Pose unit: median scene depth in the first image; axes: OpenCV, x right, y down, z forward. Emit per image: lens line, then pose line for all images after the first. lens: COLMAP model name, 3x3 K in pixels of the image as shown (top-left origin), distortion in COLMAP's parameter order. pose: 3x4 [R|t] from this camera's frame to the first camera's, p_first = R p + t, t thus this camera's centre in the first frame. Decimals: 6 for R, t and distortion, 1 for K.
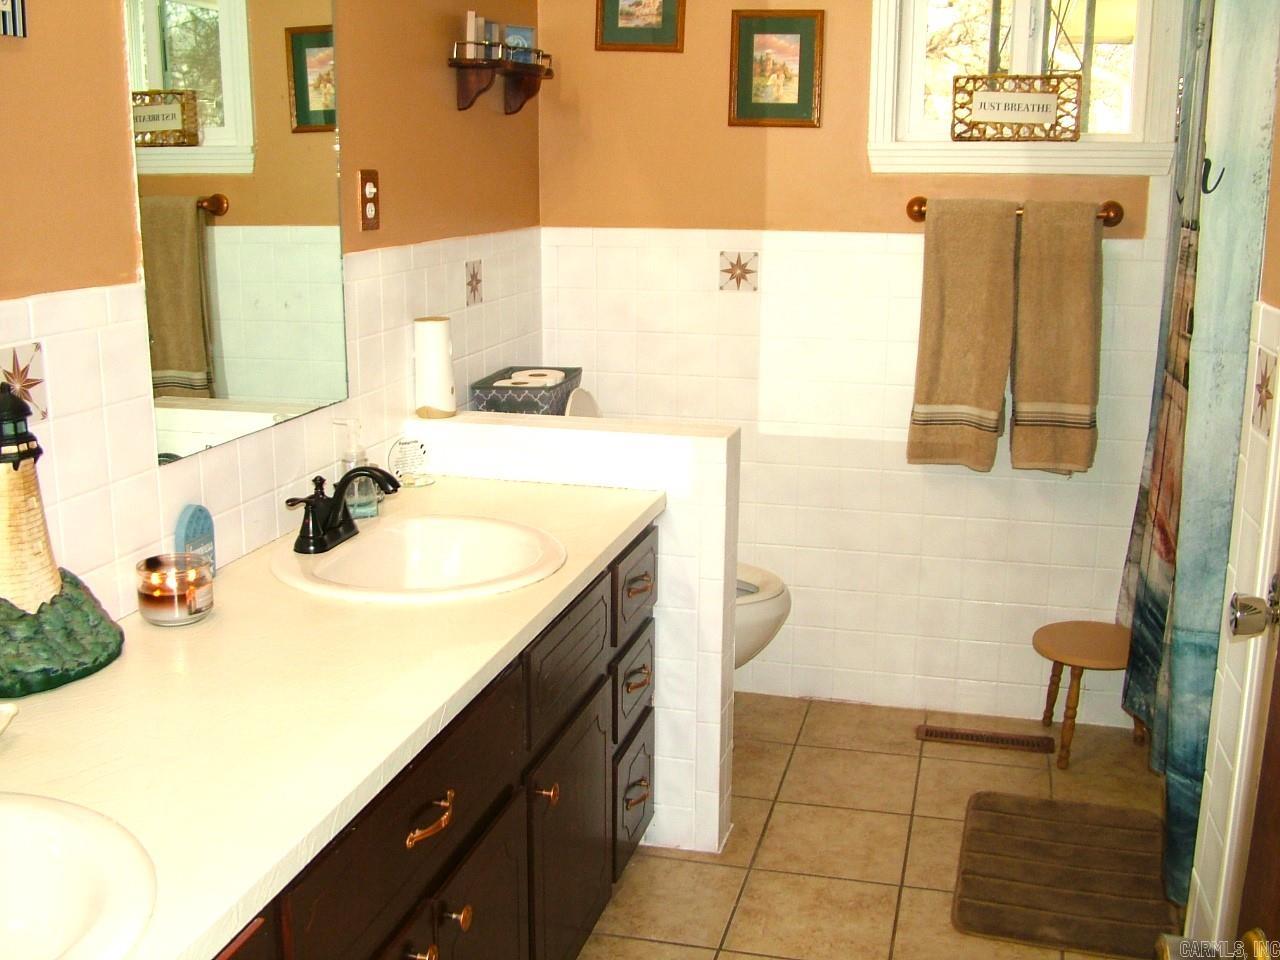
lens RADIAL K [[1338.1, 0, 645.2], [0, 1338.1, 482.1], [0, 0, 1]] dist [-0.106743, 0.043736]
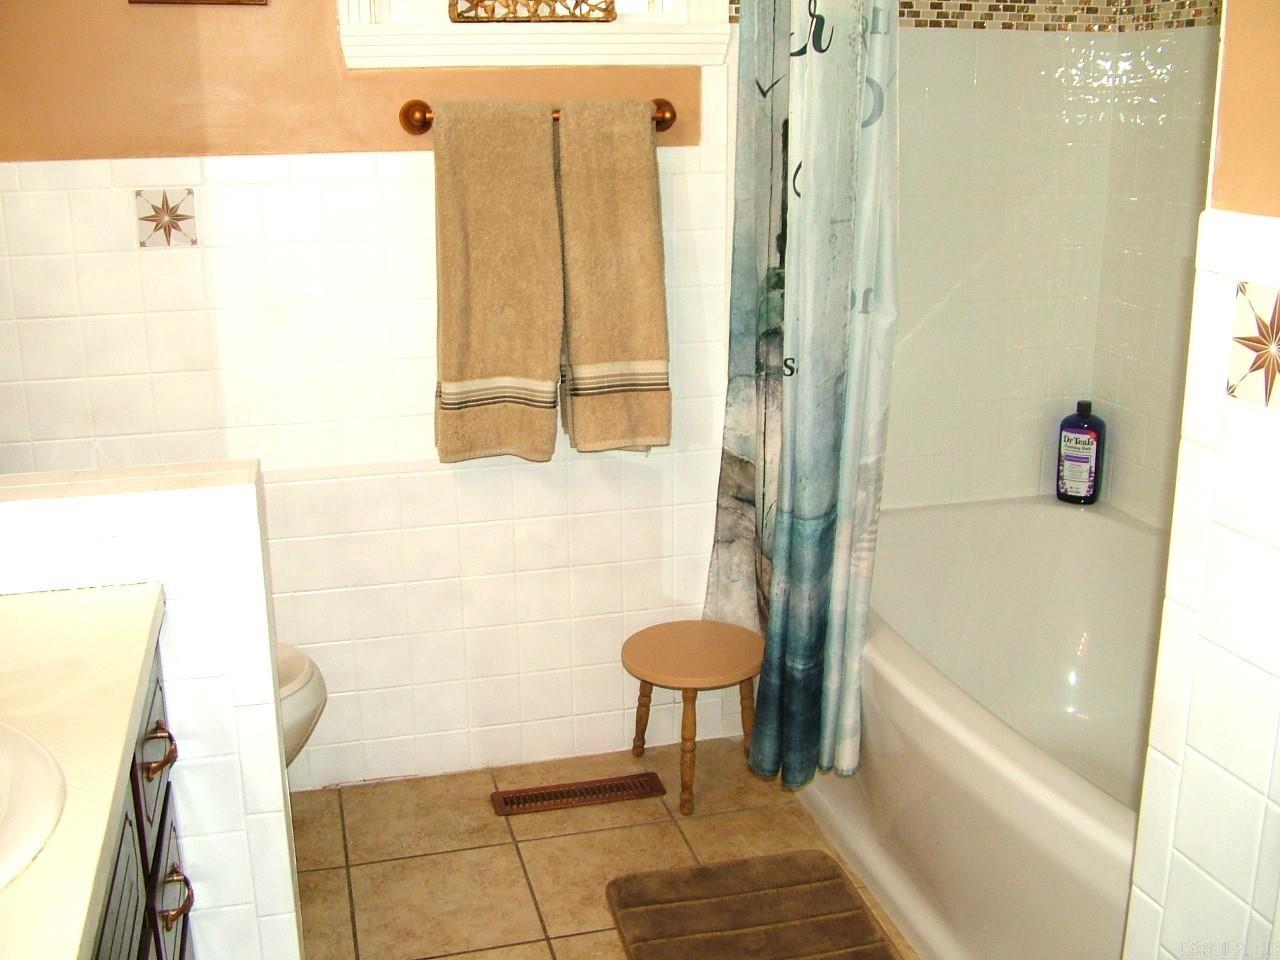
lens RADIAL K [[1338.1, 0, 645.2], [0, 1338.1, 482.1], [0, 0, 1]] dist [-0.106743, 0.043736]
pose [[0.870919, -0.142693, 0.470254, -0.057550], [0.121152, 0.989725, 0.075944, -0.047370], [-0.476258, -0.009169, 0.879258, 0.300583]]
